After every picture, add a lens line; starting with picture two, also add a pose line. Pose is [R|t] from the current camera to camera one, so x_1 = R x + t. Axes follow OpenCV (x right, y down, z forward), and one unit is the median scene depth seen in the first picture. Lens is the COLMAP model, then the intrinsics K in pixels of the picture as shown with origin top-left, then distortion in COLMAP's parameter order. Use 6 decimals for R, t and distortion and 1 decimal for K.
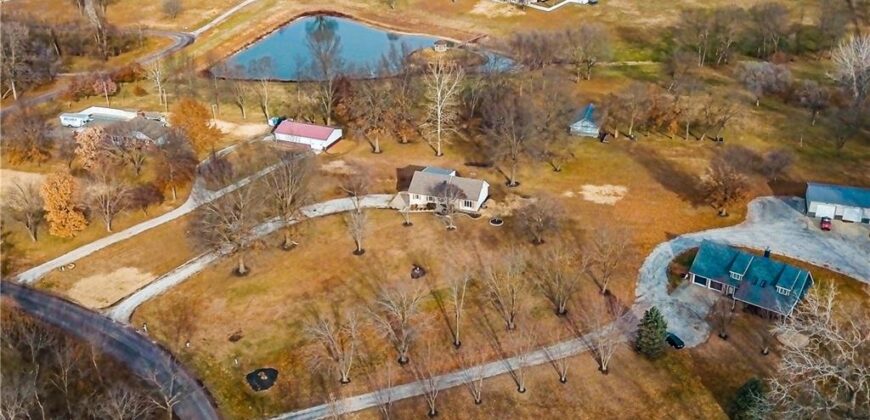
lens RADIAL K [[913.5, 0, 435.0], [0, 913.5, 210.0], [0, 0, 1]] dist [0.146892, -0.326419]
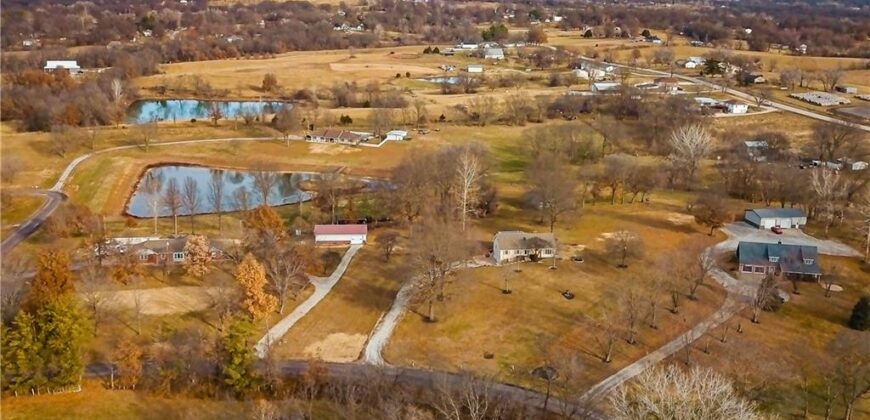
lens RADIAL K [[913.5, 0, 435.0], [0, 913.5, 210.0], [0, 0, 1]] dist [0.146892, -0.326419]
pose [[0.884866, -0.093097, 0.456448, -0.678883], [0.182043, 0.971020, -0.154859, 0.105462], [-0.428803, 0.220122, 0.876170, -0.054108]]
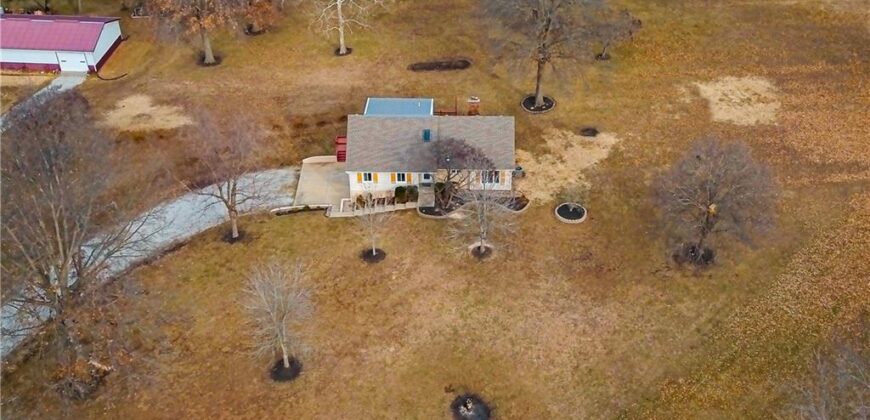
lens RADIAL K [[917.4, 0, 435.0], [0, 917.4, 210.0], [0, 0, 1]] dist [0.097201, -0.097689]
pose [[0.952574, -0.182557, 0.243467, -0.100079], [0.134704, 0.970374, 0.200574, -0.083674], [-0.272870, -0.158266, 0.948944, 0.591311]]
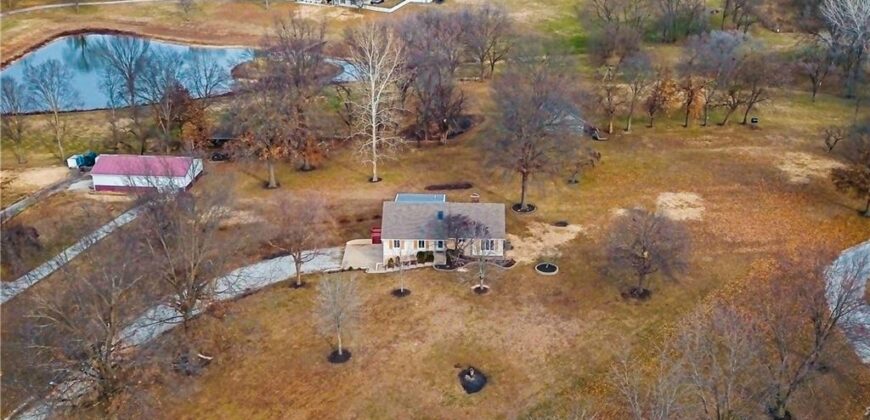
lens RADIAL K [[913.5, 0, 435.0], [0, 913.5, 210.0], [0, 0, 1]] dist [0.146892, -0.326419]
pose [[0.954781, -0.107968, 0.277012, -0.159970], [0.124392, 0.991328, -0.042366, -0.008484], [-0.270036, 0.074908, 0.959932, 0.439552]]
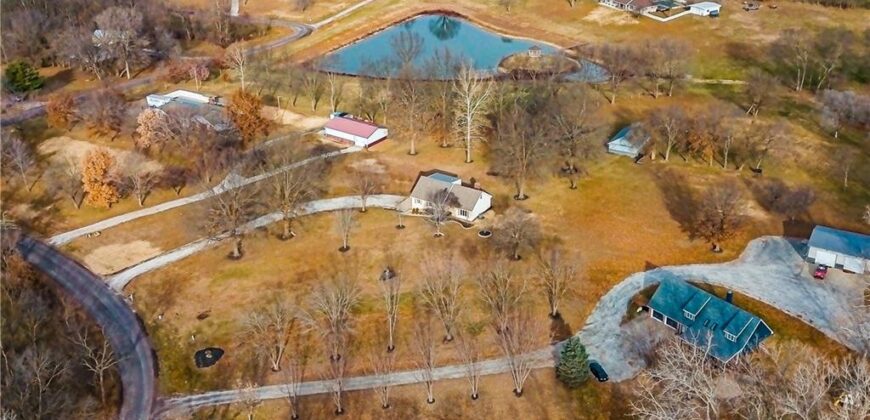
lens RADIAL K [[913.5, 0, 435.0], [0, 913.5, 210.0], [0, 0, 1]] dist [0.146892, -0.326419]
pose [[0.972703, 0.097141, -0.210745, 0.220375], [-0.095664, 0.995265, 0.017215, -0.024598], [0.211419, 0.003416, 0.977389, 0.002452]]
